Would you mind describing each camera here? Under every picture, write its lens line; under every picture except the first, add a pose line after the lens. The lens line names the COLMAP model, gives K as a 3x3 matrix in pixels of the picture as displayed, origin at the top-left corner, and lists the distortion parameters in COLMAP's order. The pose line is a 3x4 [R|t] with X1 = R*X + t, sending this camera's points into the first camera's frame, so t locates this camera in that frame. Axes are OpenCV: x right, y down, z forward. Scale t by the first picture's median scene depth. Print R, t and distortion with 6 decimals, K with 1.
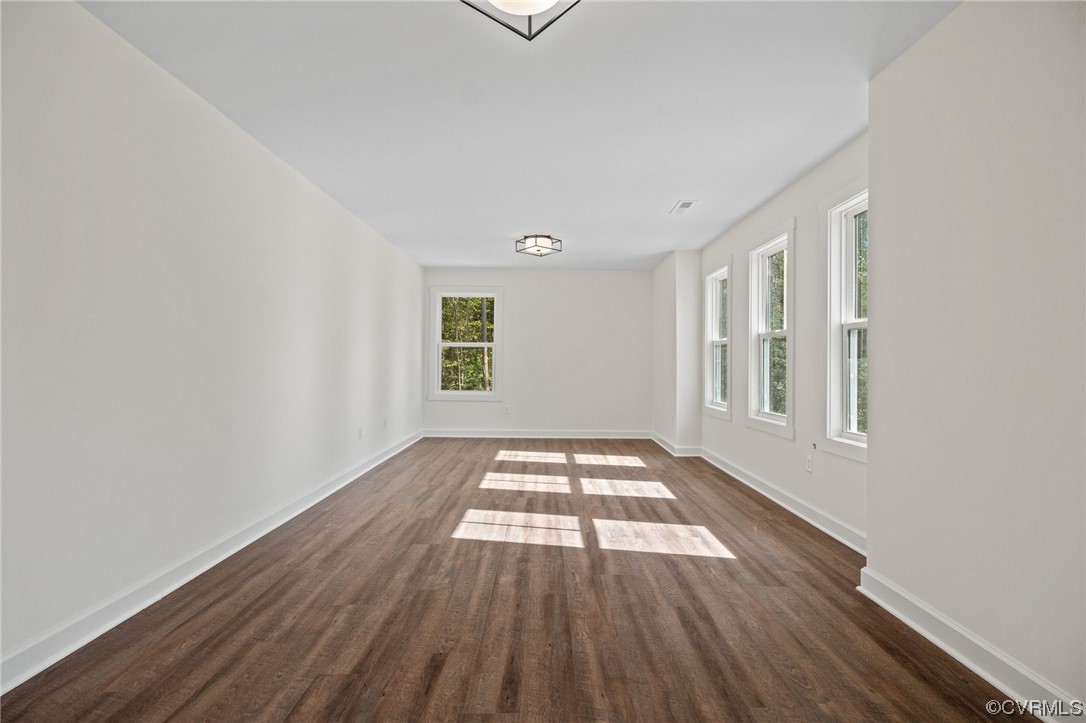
lens RADIAL K [[478.9, 0, 543.0], [0, 478.9, 361.5], [0, 0, 1]] dist [0.002065, 0.000215]
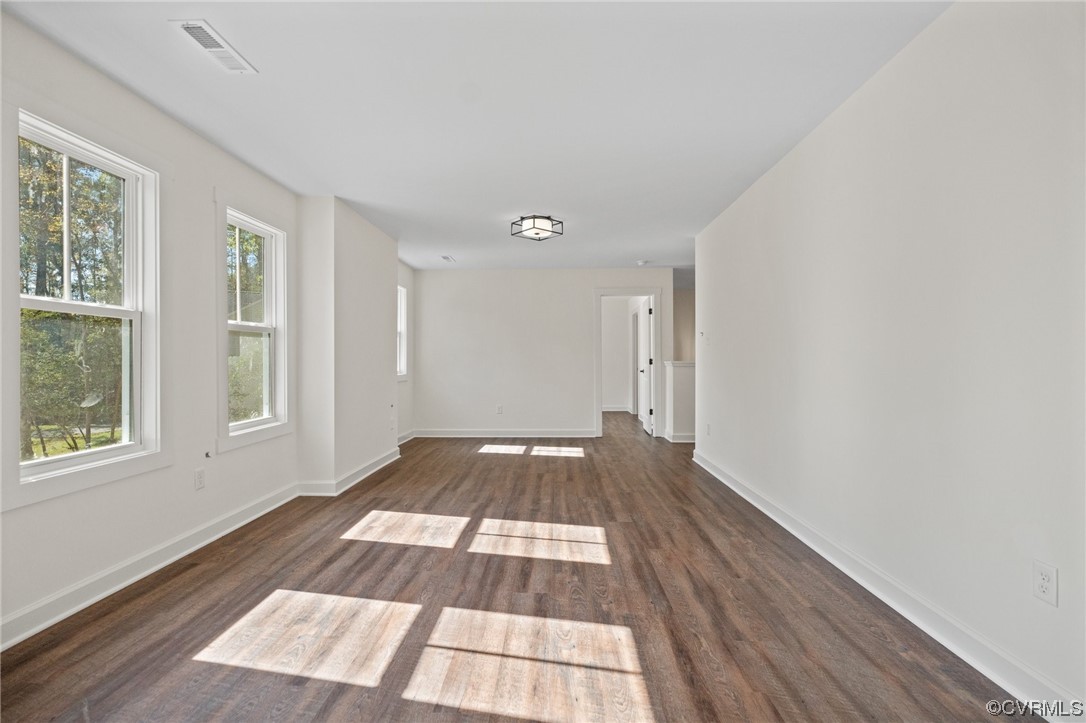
lens RADIAL K [[478.9, 0, 543.0], [0, 478.9, 361.5], [0, 0, 1]] dist [0.002065, 0.000215]
pose [[-0.999634, -0.003048, 0.026880, -0.079979], [-0.003096, 0.999994, -0.001736, 0.004040], [-0.026875, -0.001819, -0.999637, 1.933005]]
